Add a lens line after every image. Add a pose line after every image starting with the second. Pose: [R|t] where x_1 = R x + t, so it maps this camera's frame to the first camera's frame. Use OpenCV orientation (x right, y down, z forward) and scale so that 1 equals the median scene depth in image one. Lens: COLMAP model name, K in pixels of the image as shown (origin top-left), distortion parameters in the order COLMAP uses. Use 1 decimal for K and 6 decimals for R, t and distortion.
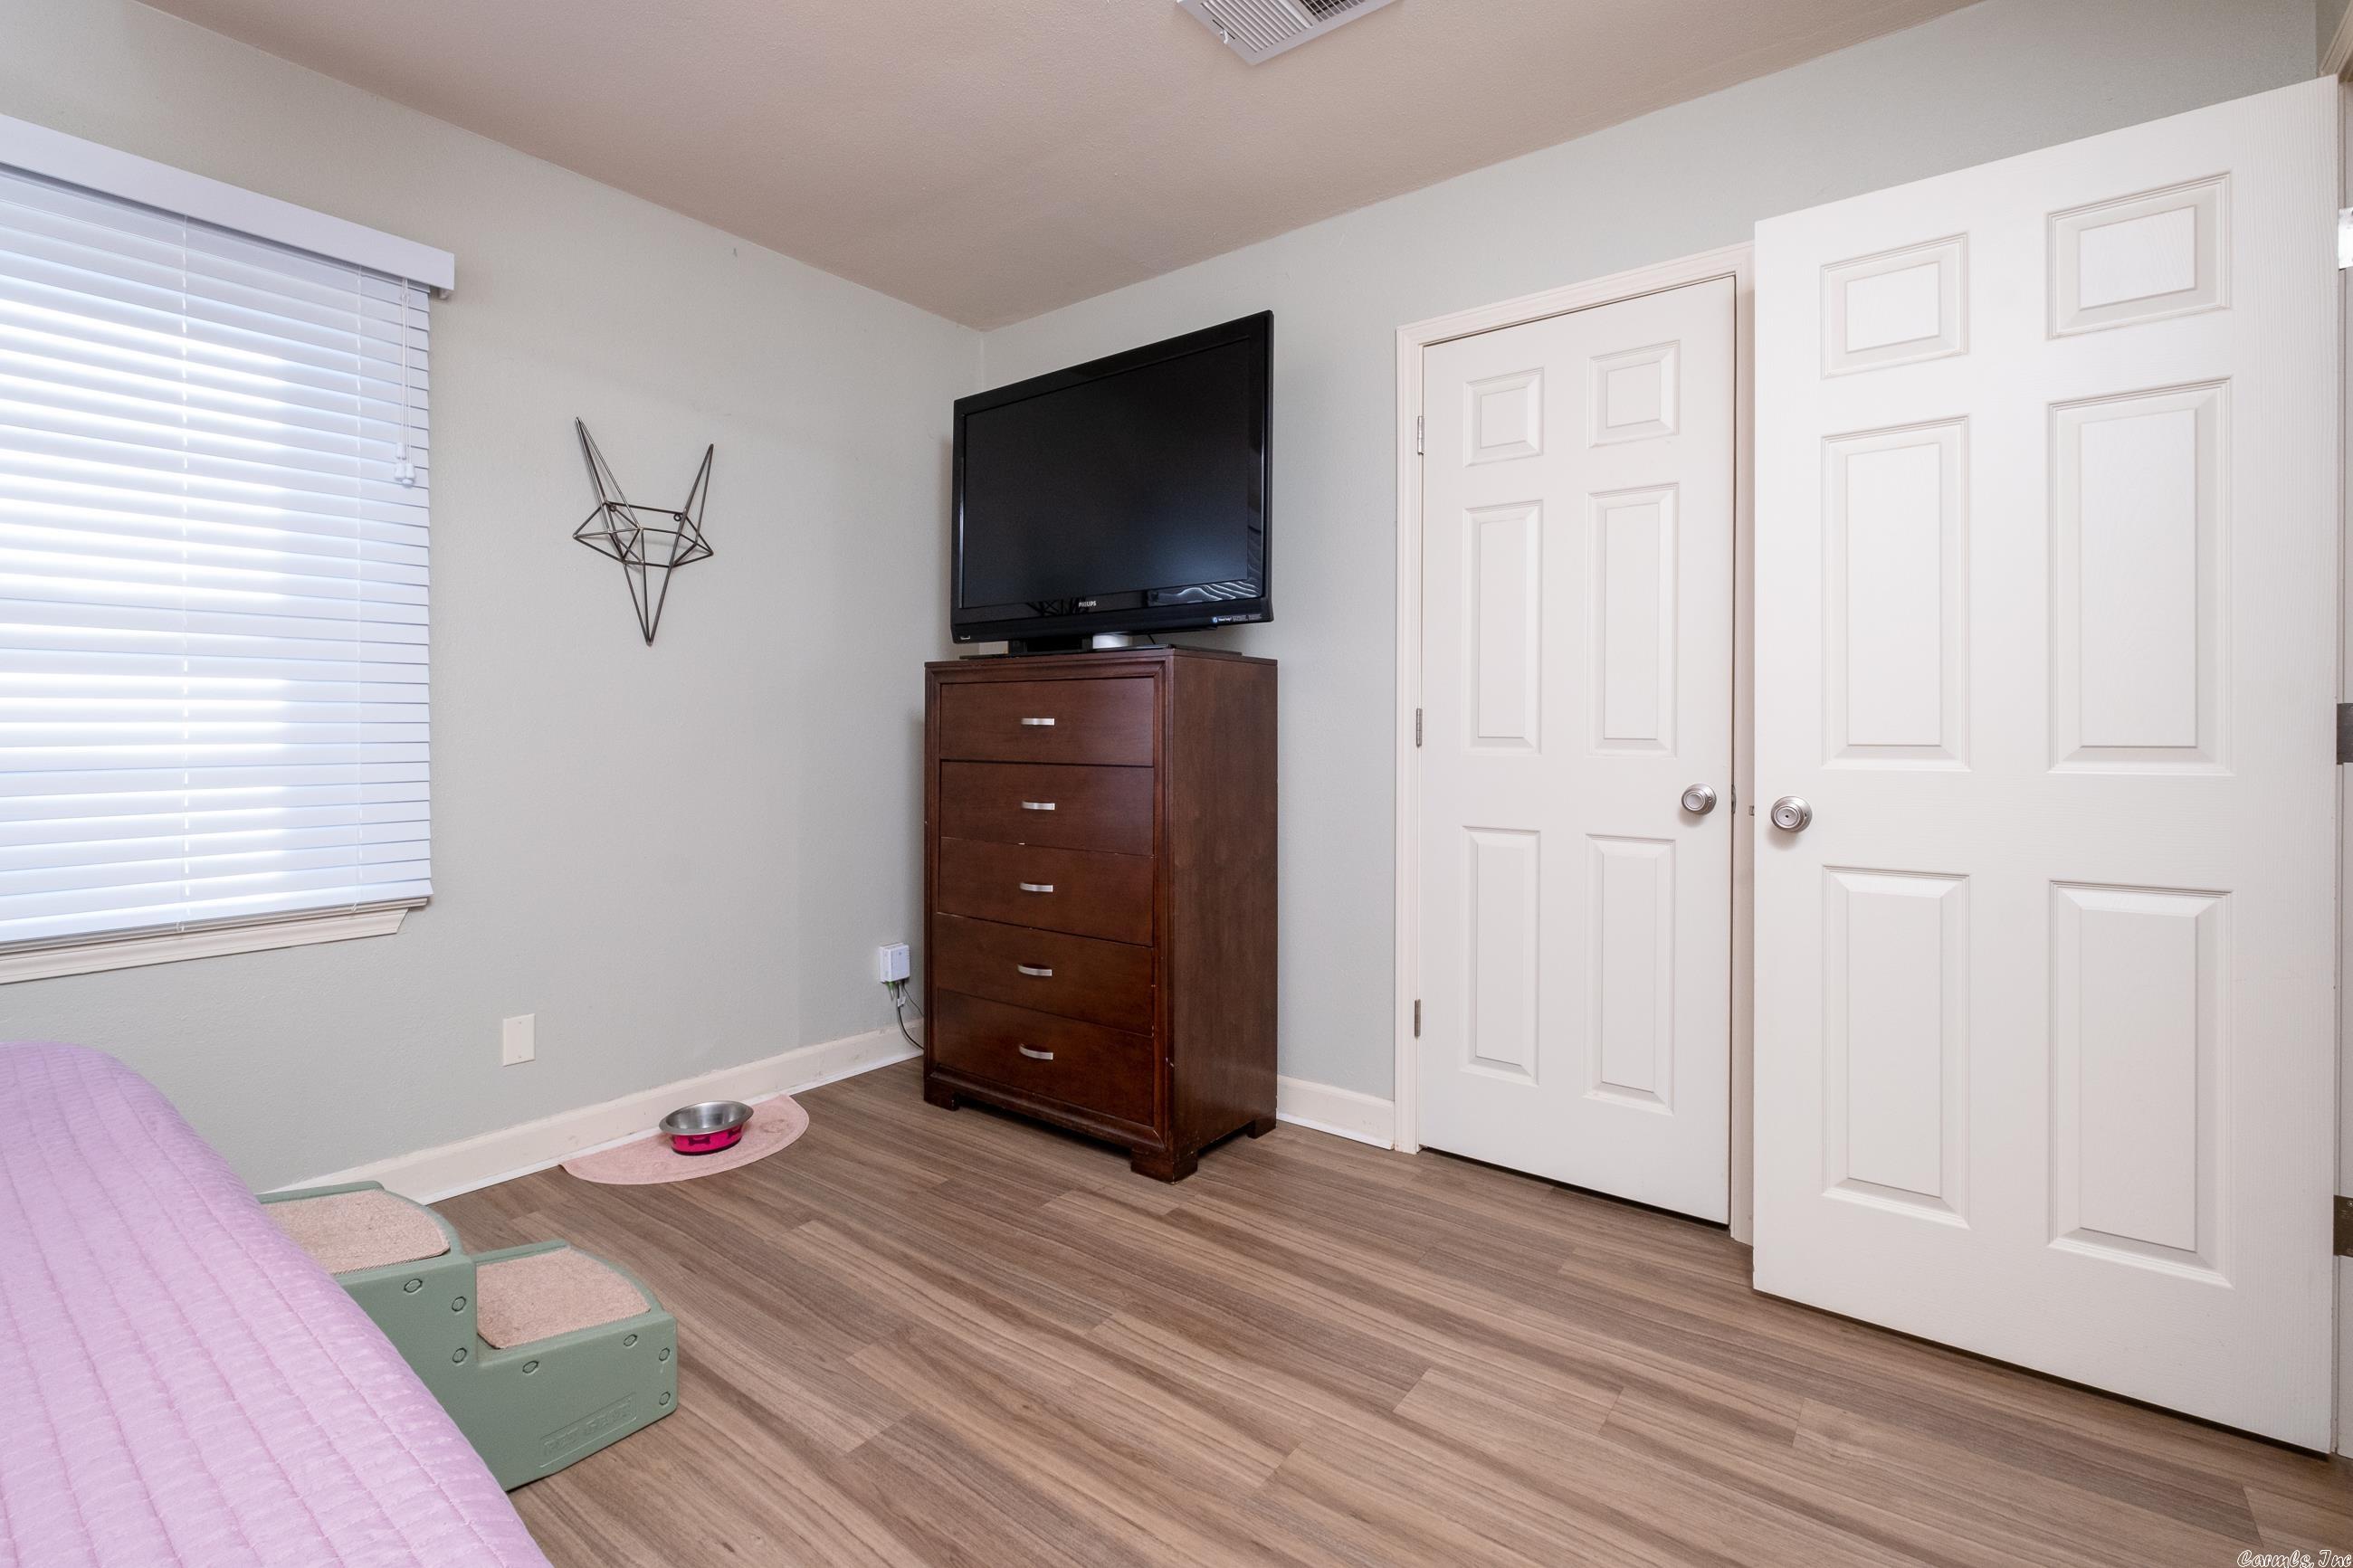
lens RADIAL K [[1048.5, 0, 1177.4], [0, 1048.5, 730.2], [0, 0, 1]] dist [-0.000952, -0.000106]
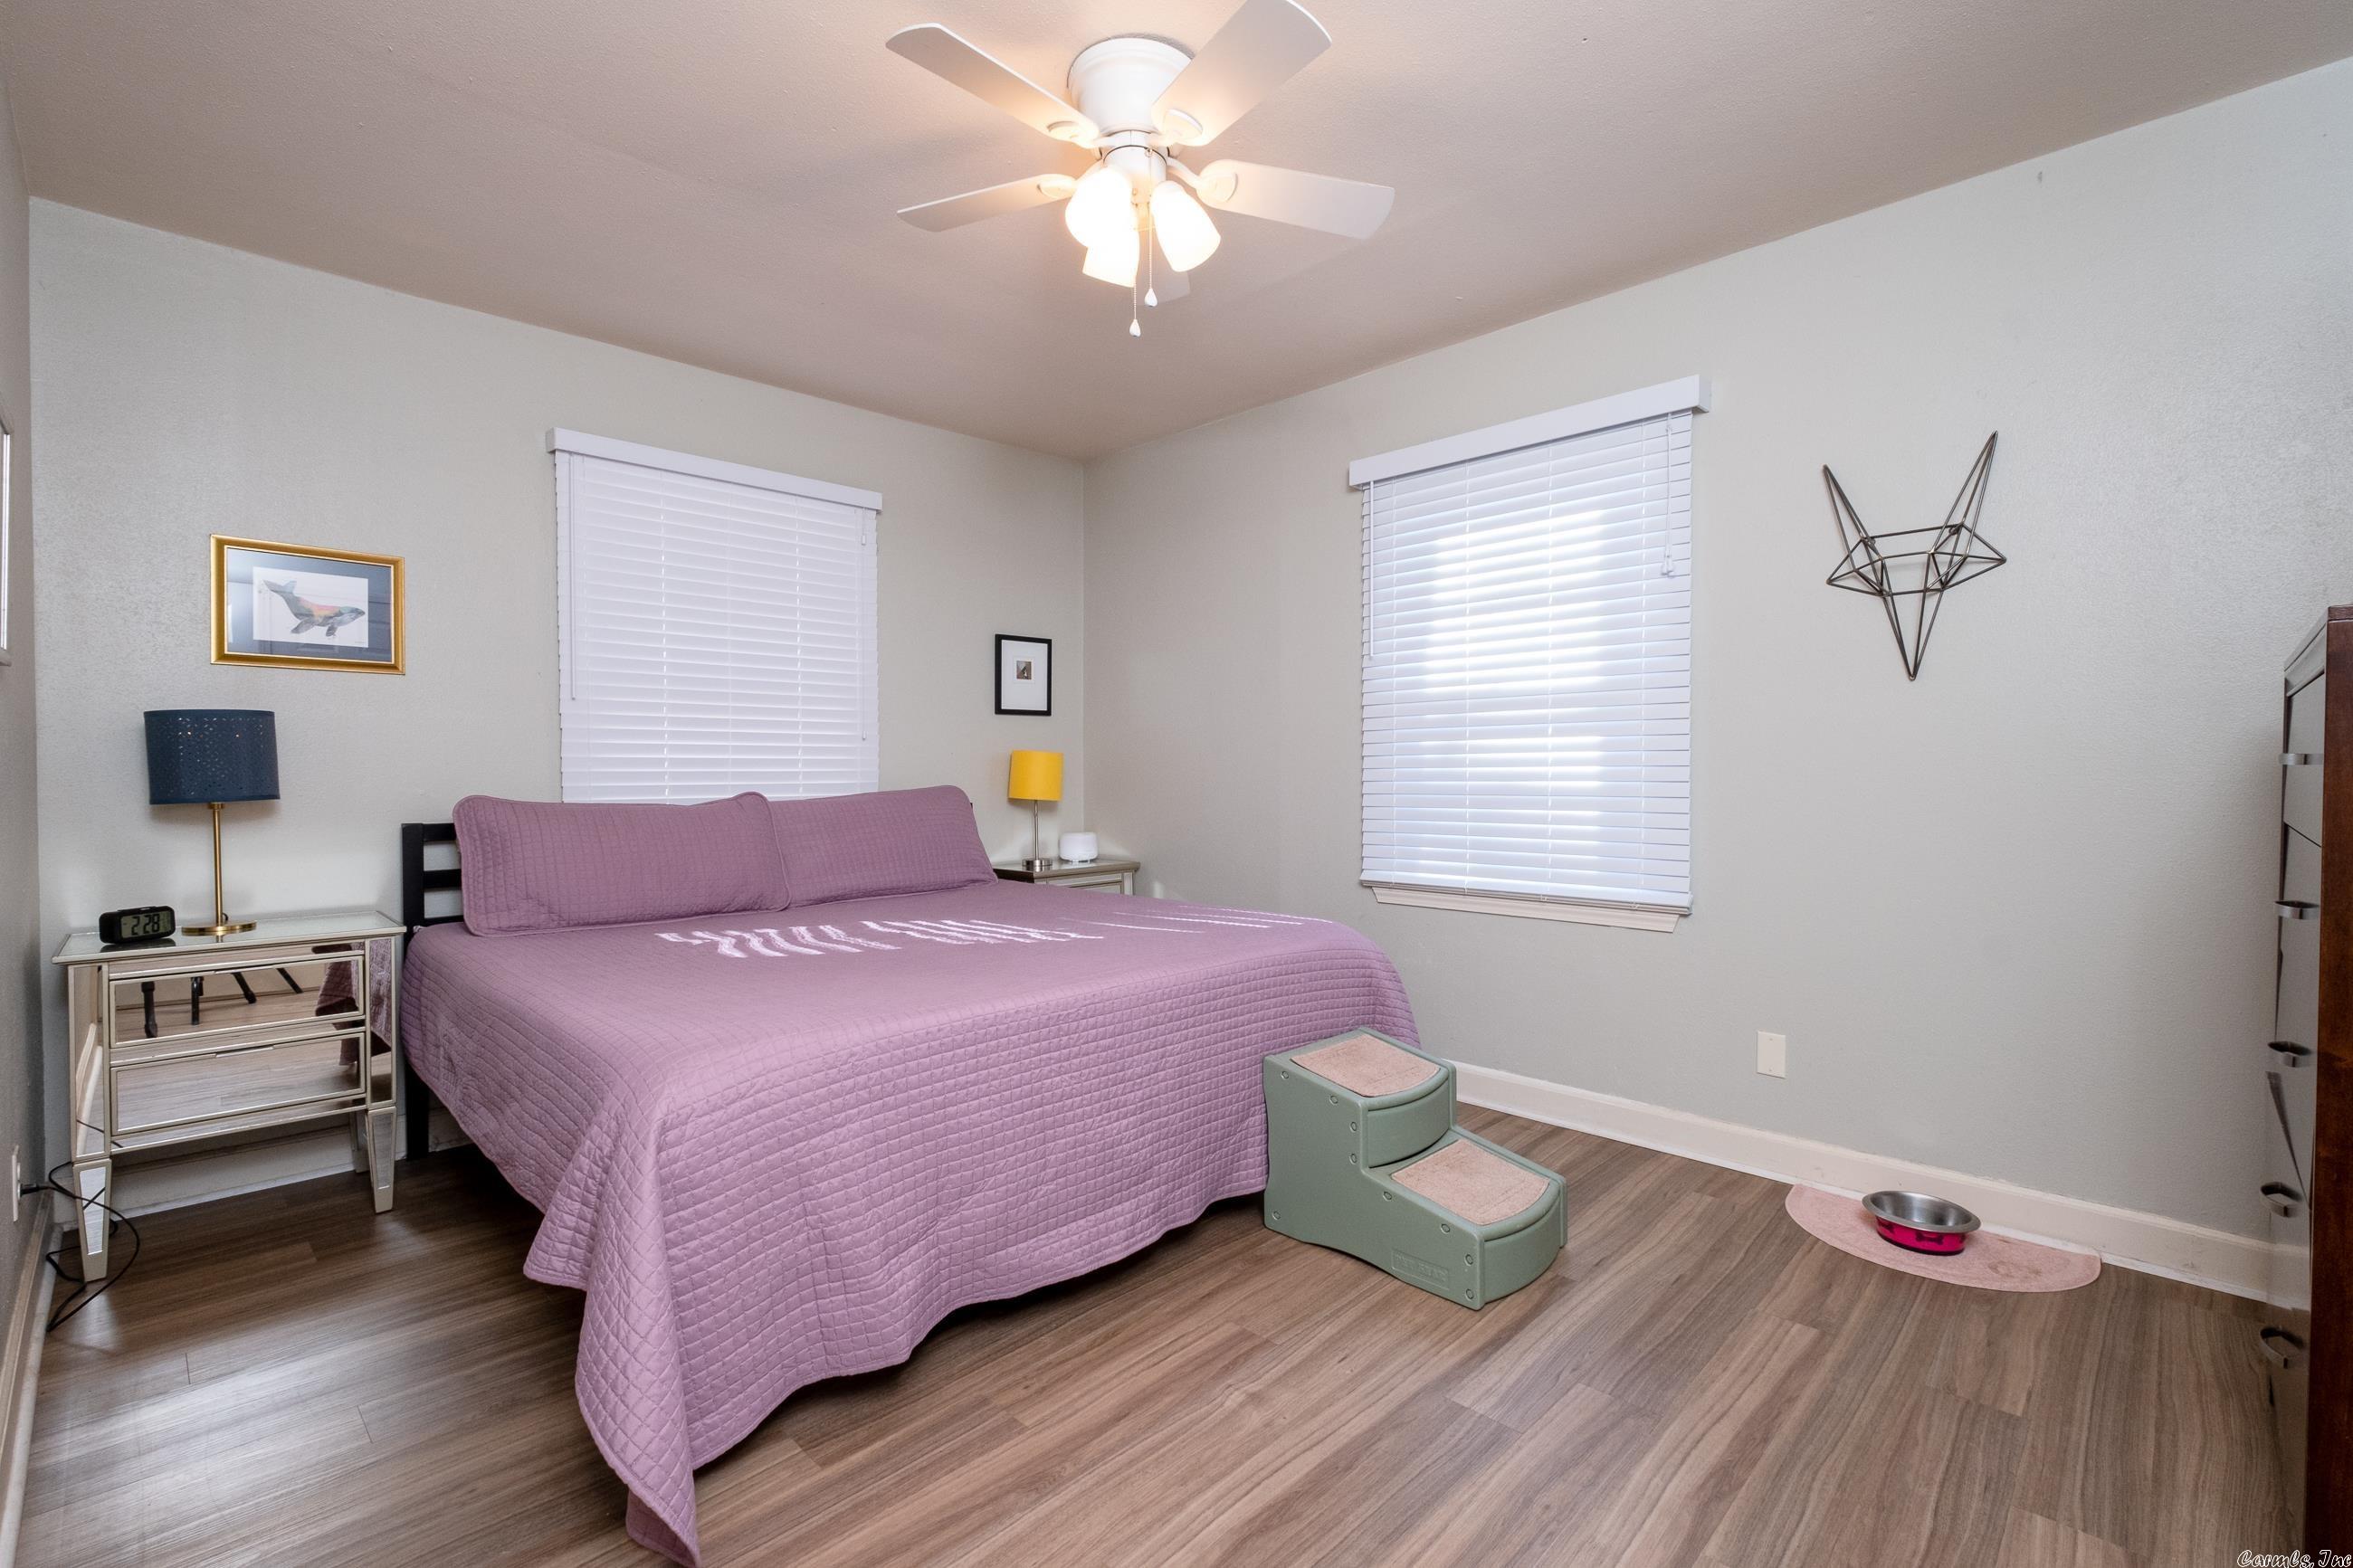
lens RADIAL K [[1036.9, 0, 1179.3], [0, 1036.9, 772.6], [0, 0, 1]] dist [-0.003482, -0.000622]
pose [[-0.119692, 0.002628, -0.992808, 0.573531], [-0.002162, 0.999993, 0.002908, -0.001536], [0.992809, 0.002495, -0.119686, 0.566361]]
